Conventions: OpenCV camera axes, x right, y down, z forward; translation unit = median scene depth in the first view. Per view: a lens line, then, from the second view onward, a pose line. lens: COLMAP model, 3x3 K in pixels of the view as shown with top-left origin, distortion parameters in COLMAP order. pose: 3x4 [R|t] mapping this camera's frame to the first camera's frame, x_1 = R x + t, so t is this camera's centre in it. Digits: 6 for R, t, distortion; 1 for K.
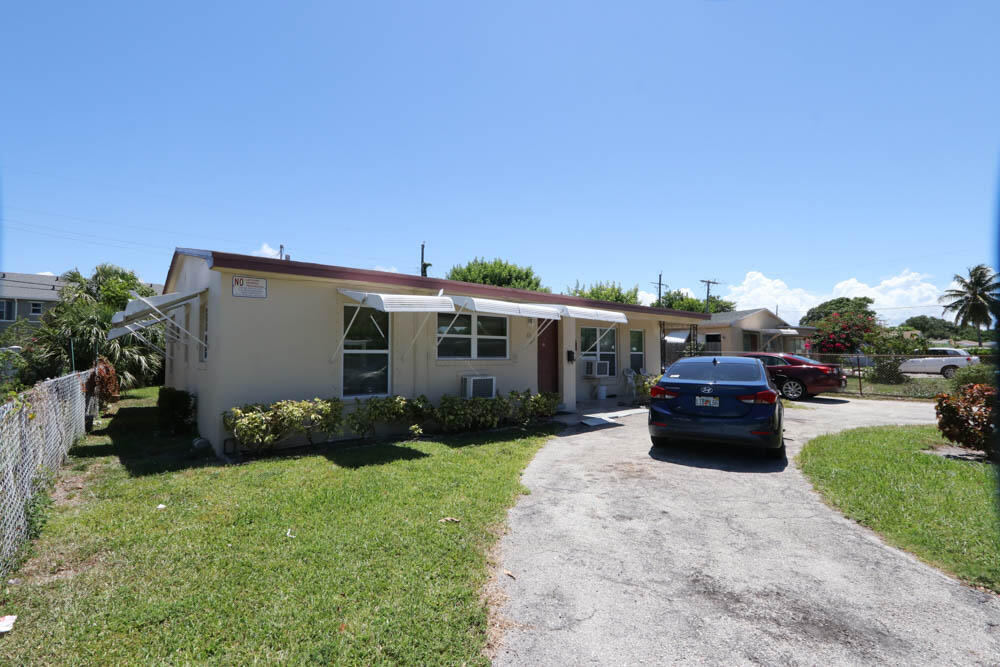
lens RADIAL K [[477.9, 0, 495.6], [0, 477.9, 333.8], [0, 0, 1]] dist [-0.002312, -0.000459]
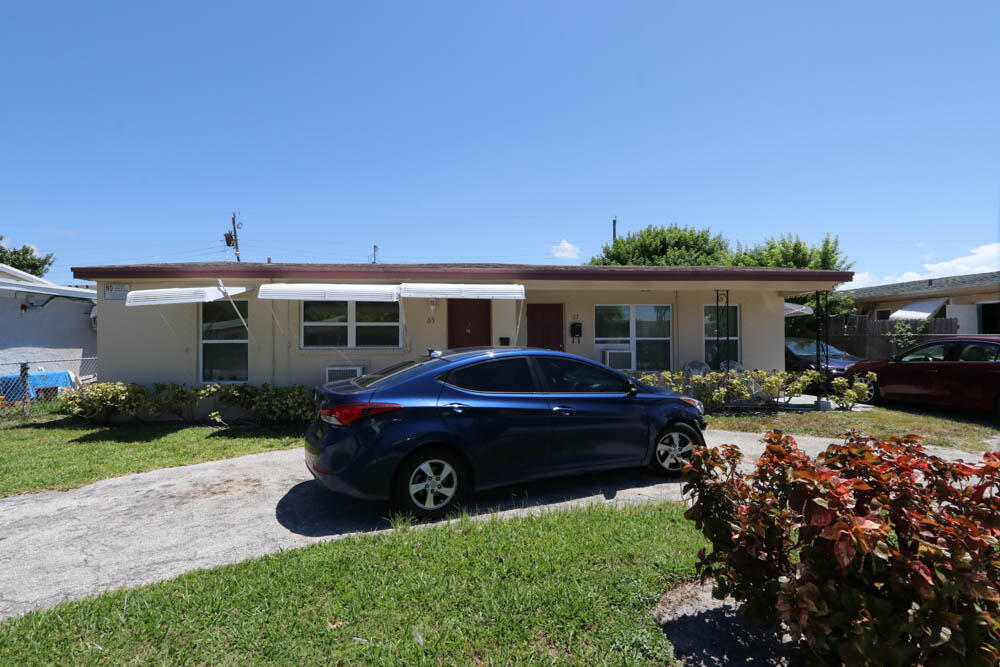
lens RADIAL K [[477.9, 0, 494.8], [0, 477.9, 337.6], [0, 0, 1]] dist [-0.002312, -0.000459]
pose [[0.796023, -0.007935, -0.605215, 0.738414], [0.032489, 0.999033, 0.029633, 0.013414], [0.604394, -0.043251, 0.795511, 0.421450]]
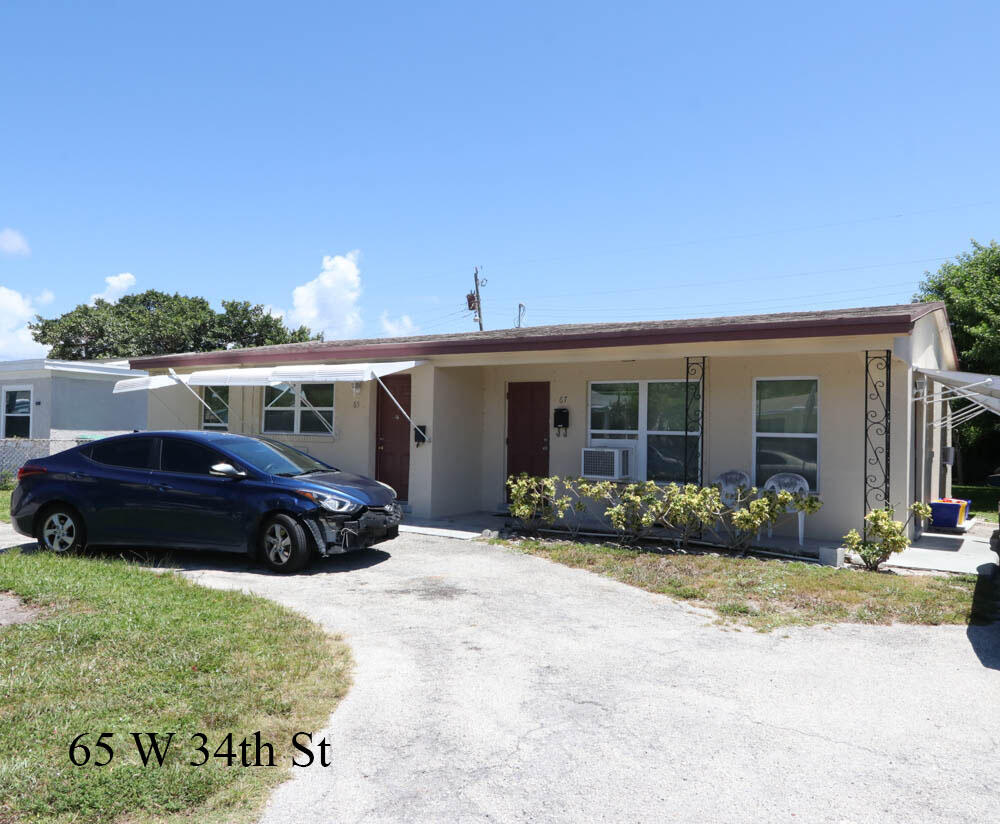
lens RADIAL K [[782.5, 0, 496.8], [0, 782.5, 415.1], [0, 0, 1]] dist [-0.016219, -0.003018]
pose [[0.260771, -0.015894, -0.965270, 1.428445], [0.022409, 0.999695, -0.010407, 0.040269], [0.965141, -0.018917, 0.261047, 0.970487]]
